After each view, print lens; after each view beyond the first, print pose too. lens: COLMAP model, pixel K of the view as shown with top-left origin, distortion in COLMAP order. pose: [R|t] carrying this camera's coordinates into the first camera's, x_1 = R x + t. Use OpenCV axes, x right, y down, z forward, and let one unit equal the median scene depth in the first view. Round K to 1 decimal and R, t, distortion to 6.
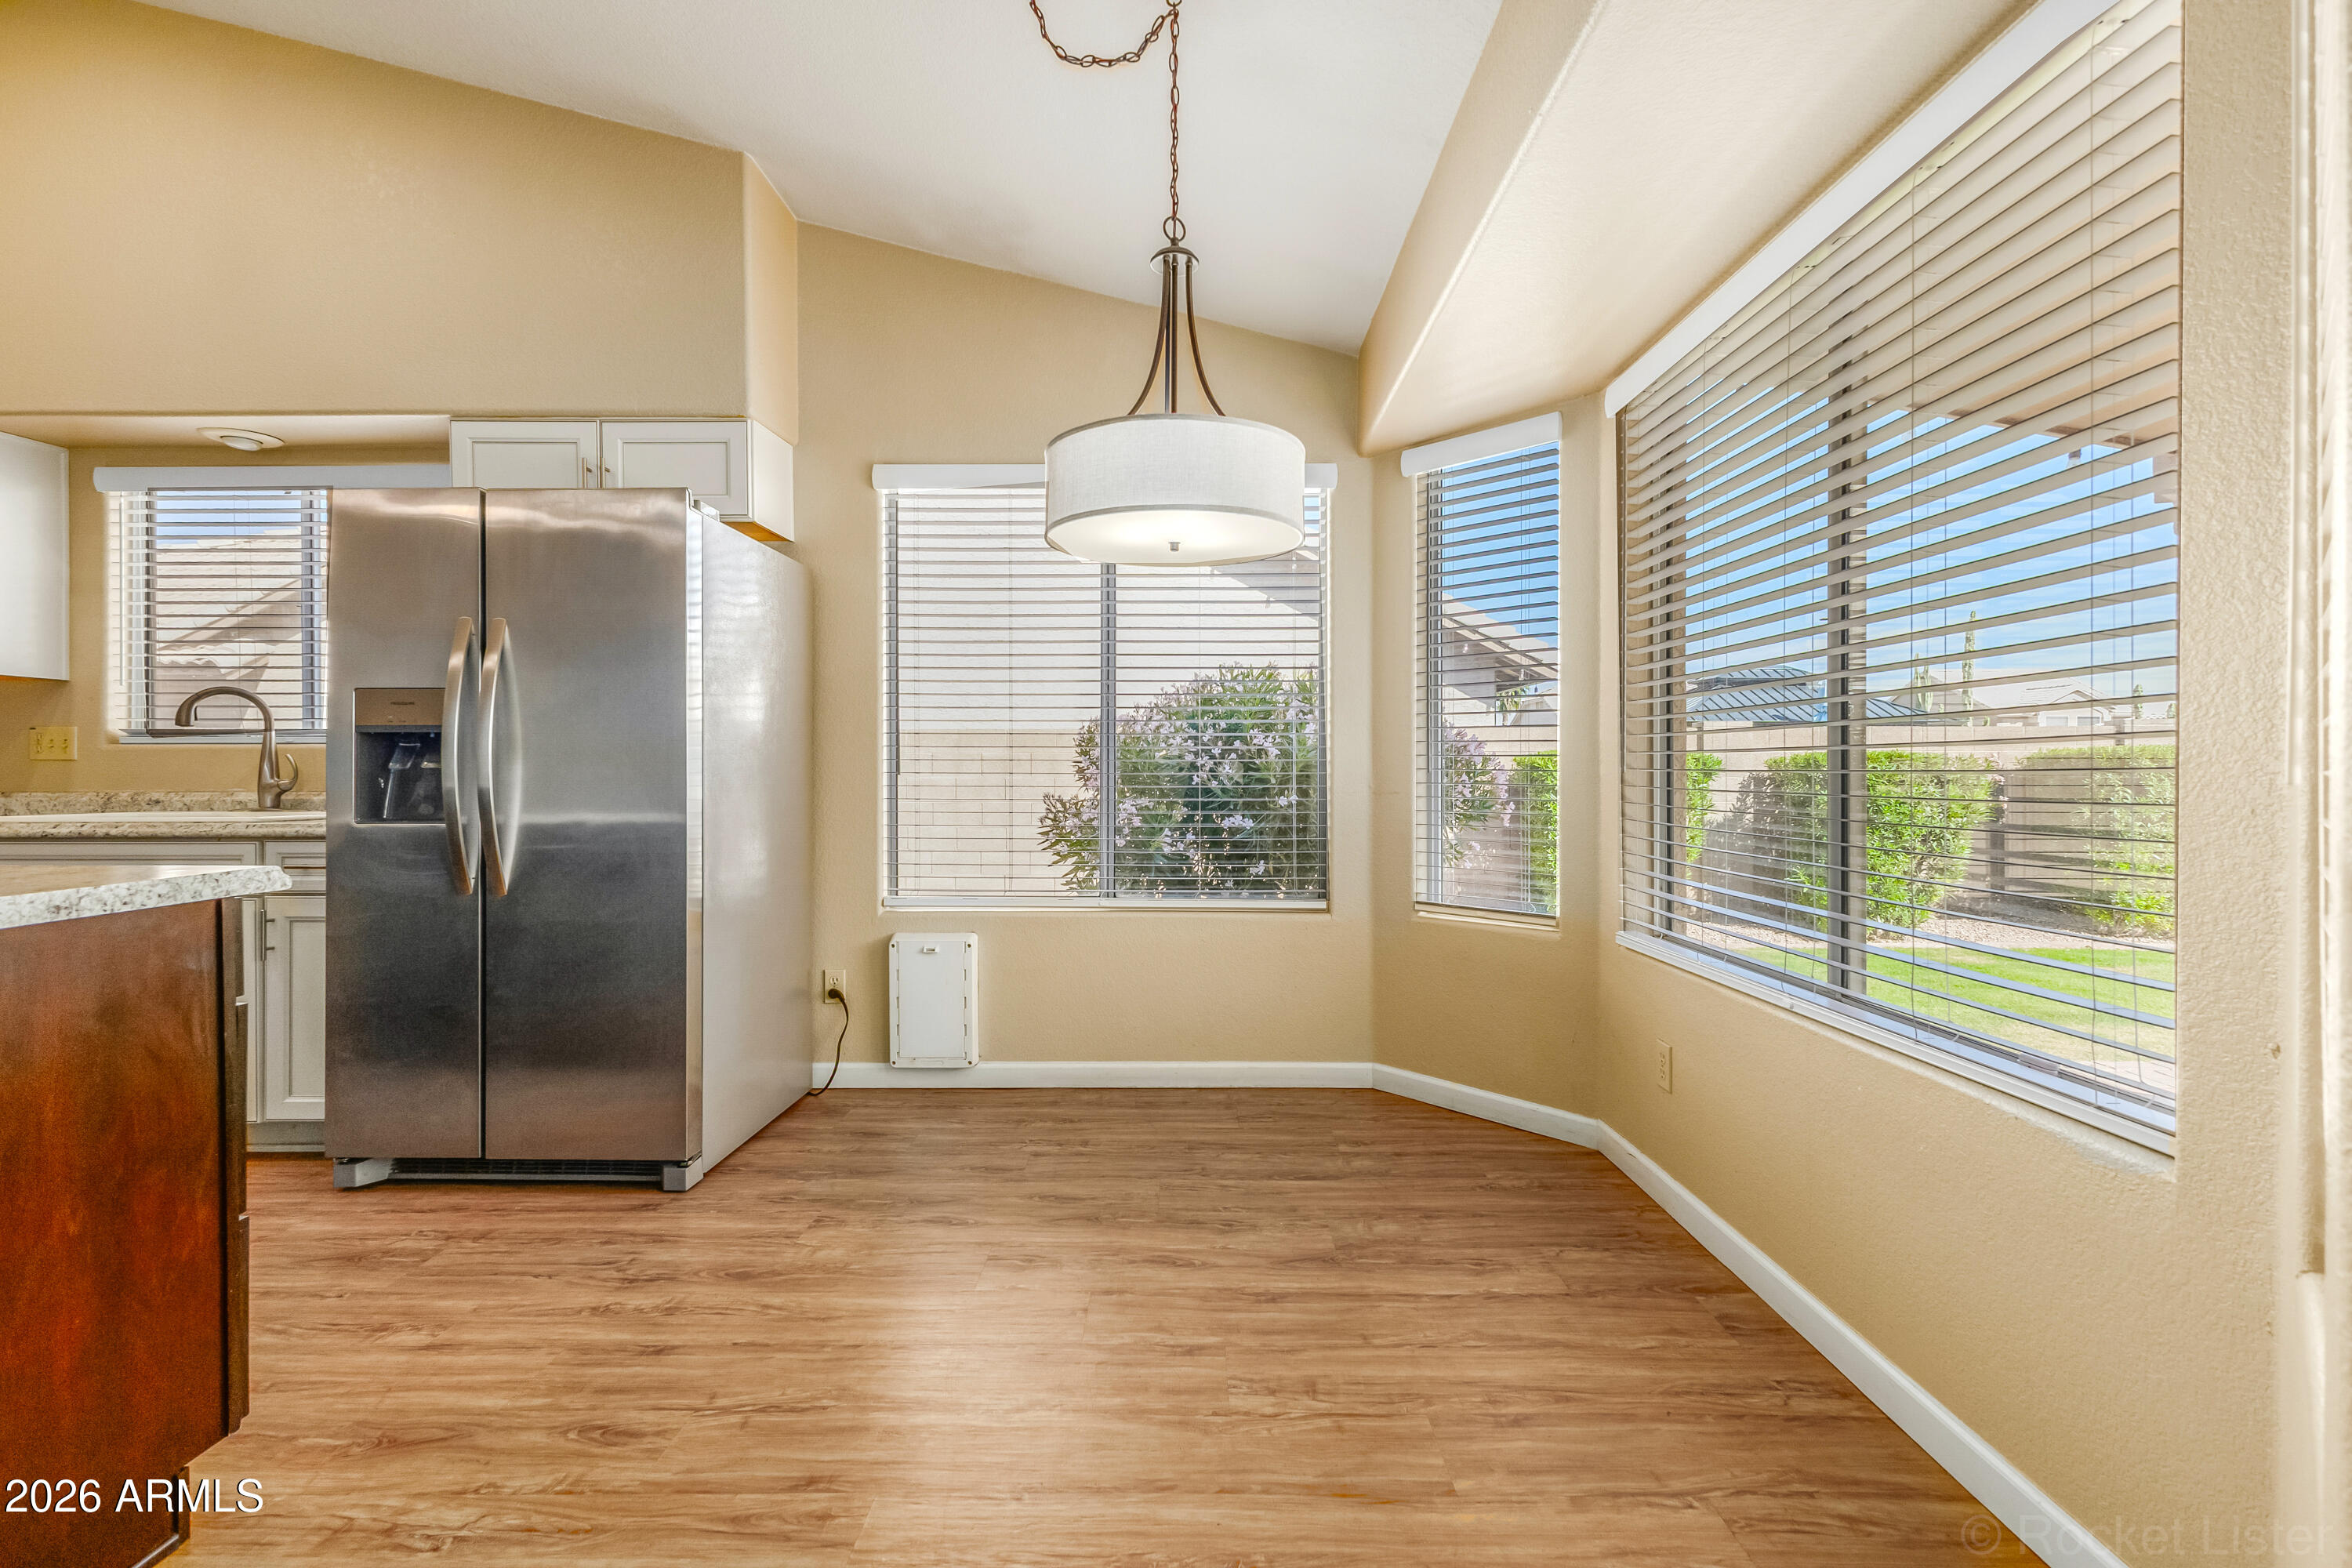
lens RADIAL K [[1023.5, 0, 1154.7], [0, 1023.5, 788.4], [0, 0, 1]] dist [0.017707, -0.002560]
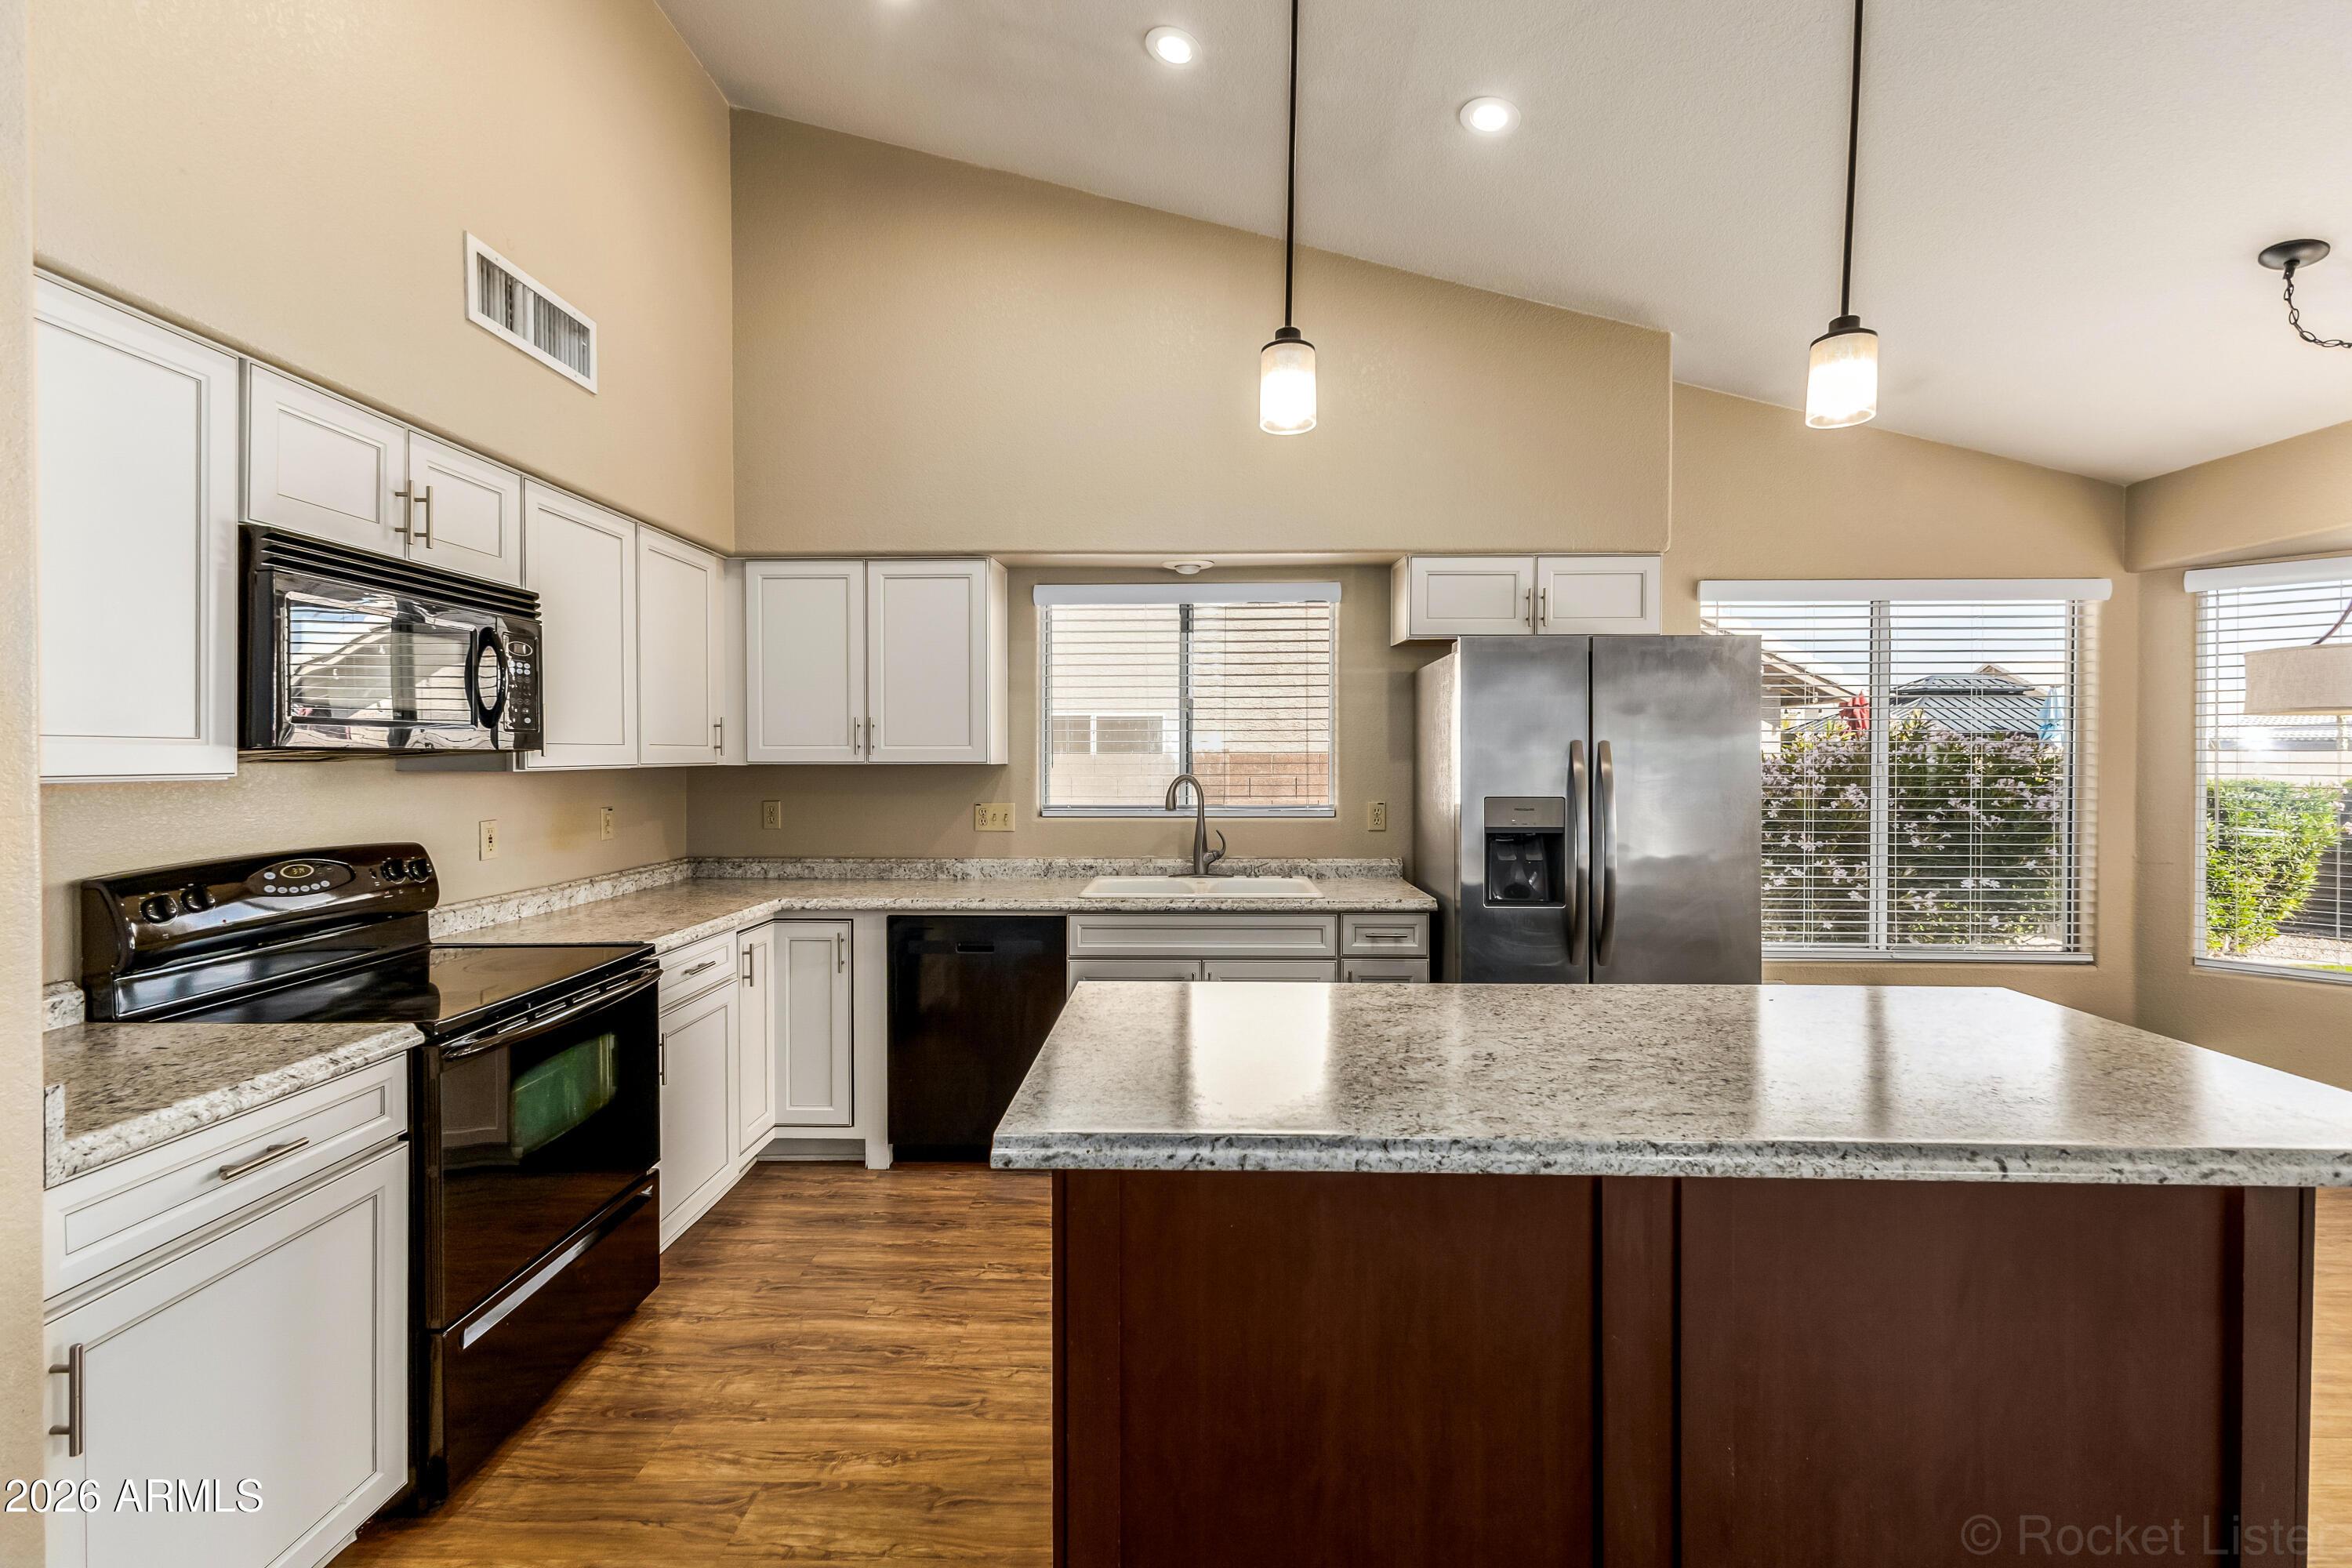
lens RADIAL K [[1023.5, 0, 1165.9], [0, 1023.5, 768.7], [0, 0, 1]] dist [0.017707, -0.002560]
pose [[0.999991, 0.000246, 0.004231, -0.899752], [-0.000237, 0.999998, -0.002055, -0.099209], [-0.004231, 0.002054, 0.999989, -0.173247]]
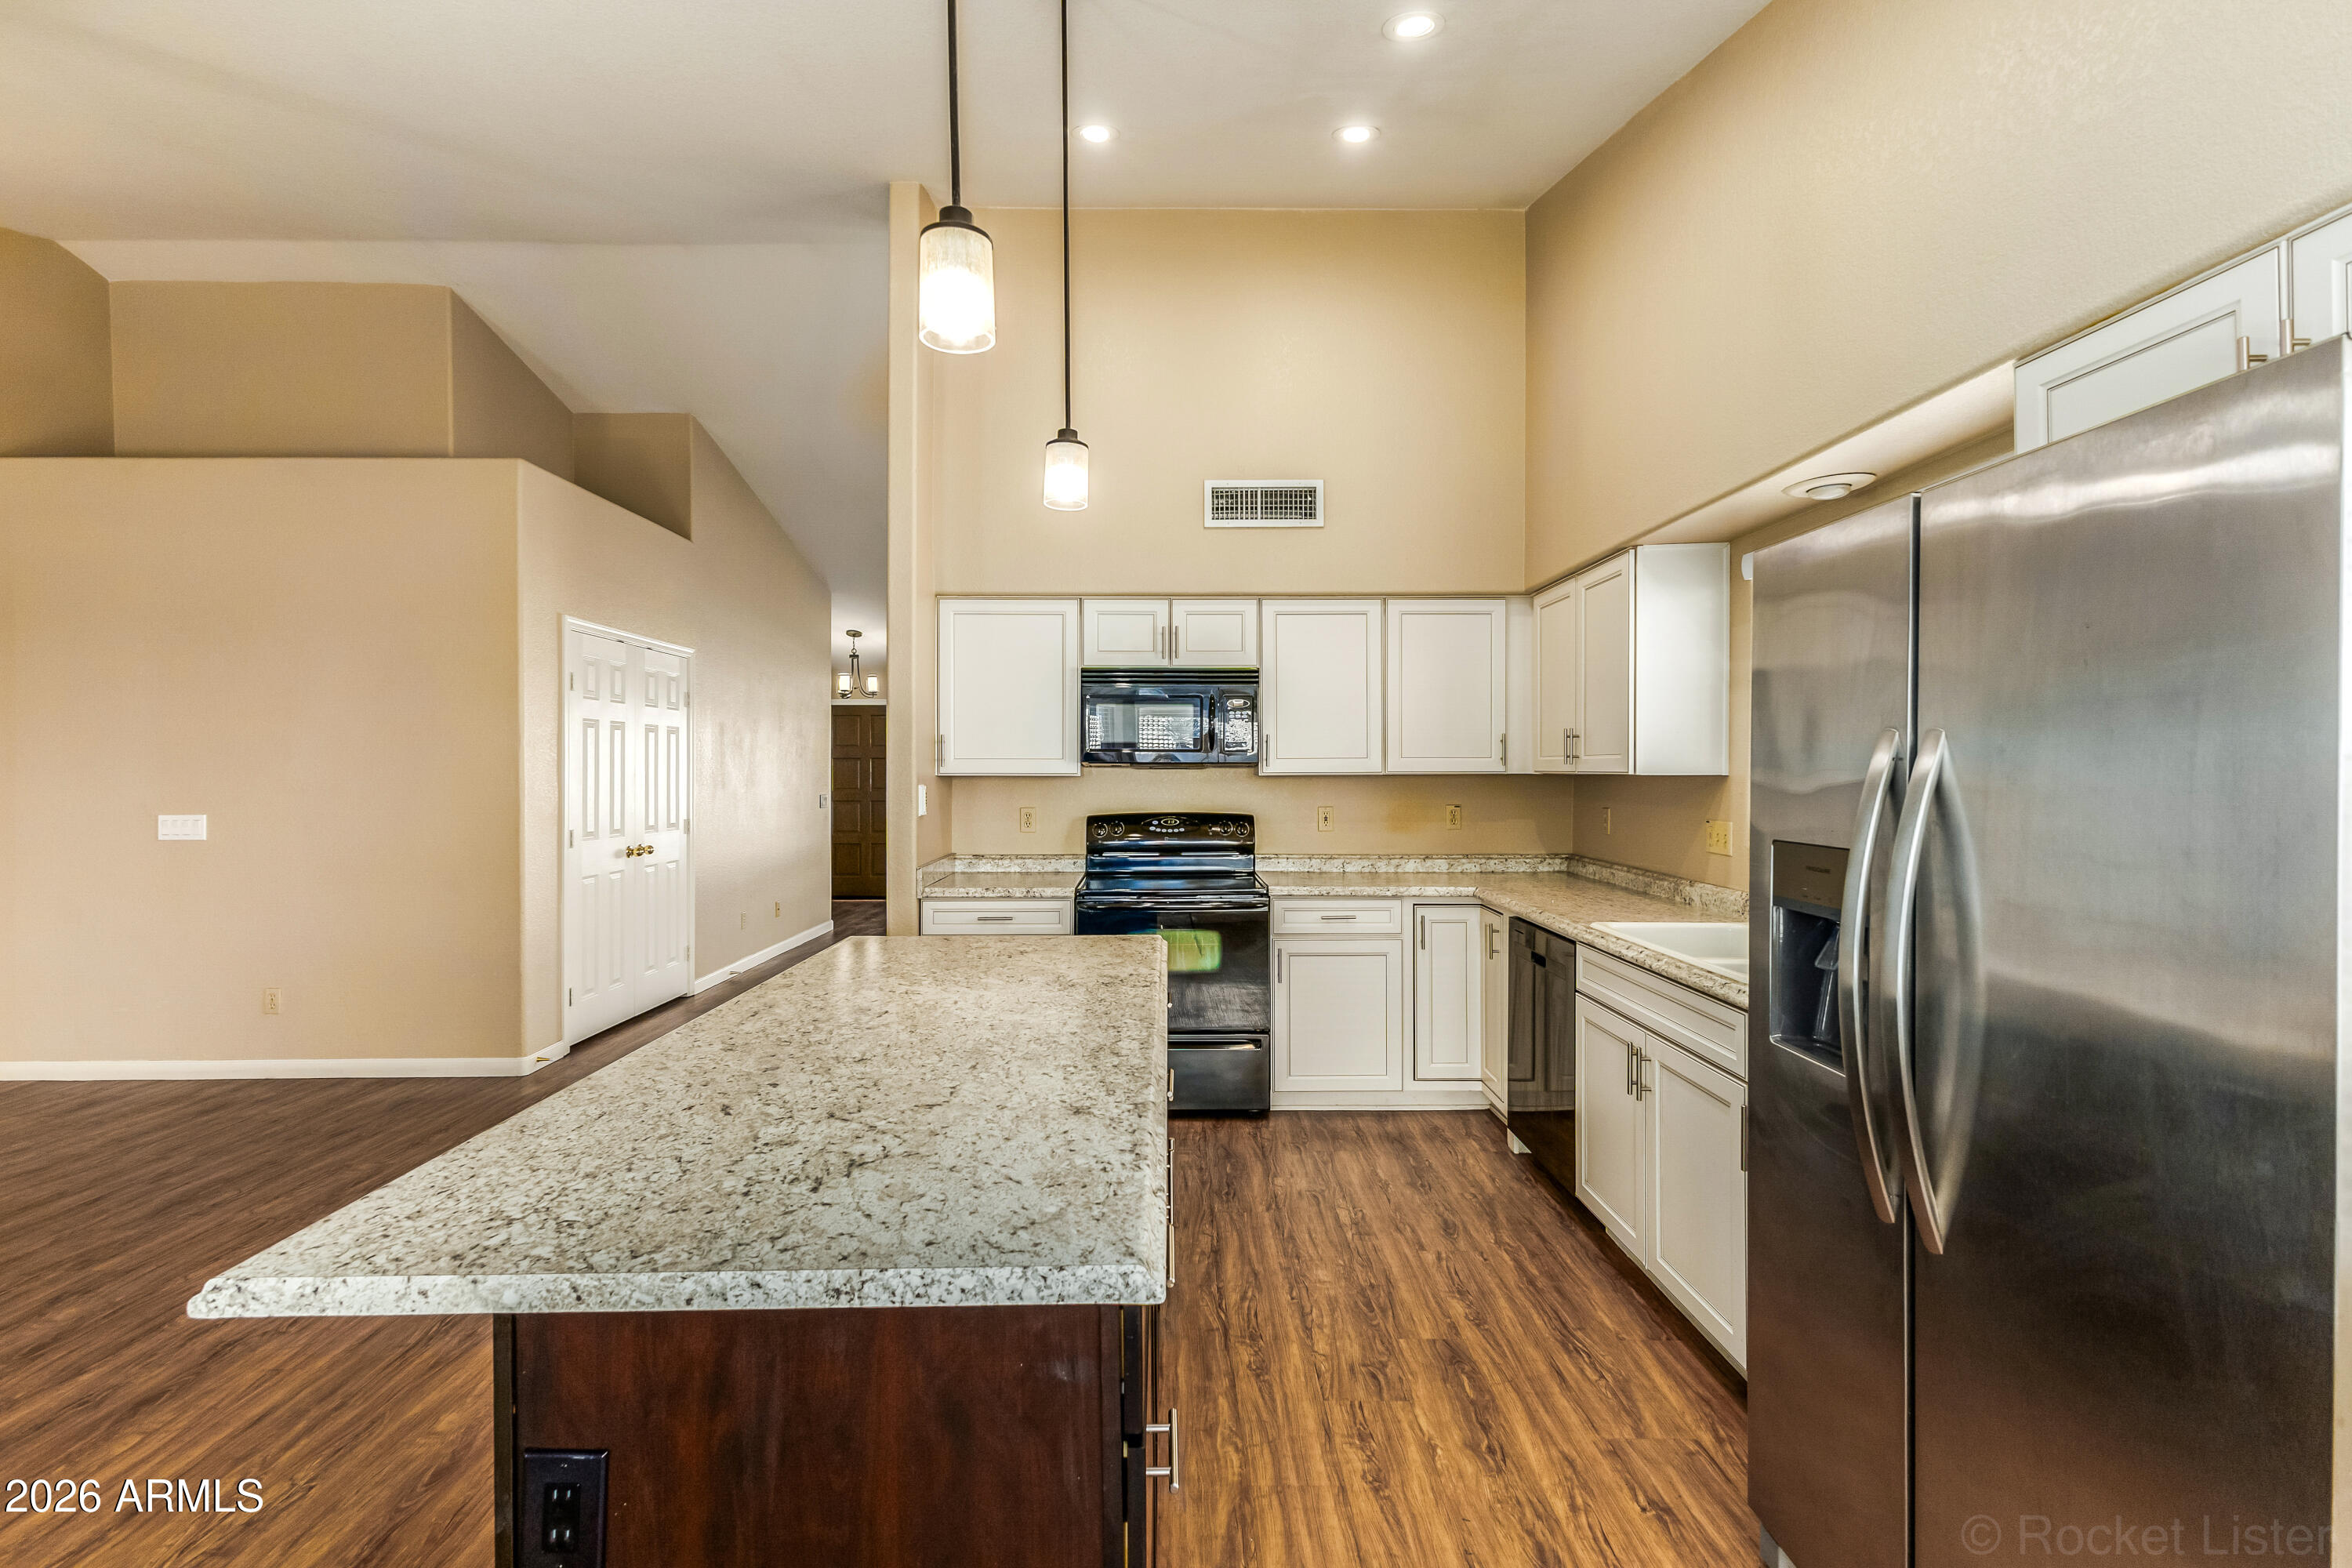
lens RADIAL K [[1023.5, 0, 1182.4], [0, 1023.5, 772.3], [0, 0, 1]] dist [0.017707, -0.002560]
pose [[0.048131, 0.004744, -0.998830, -0.093338], [-0.014689, 0.999884, 0.004042, -0.106258], [0.998733, 0.014477, 0.048196, 0.446268]]
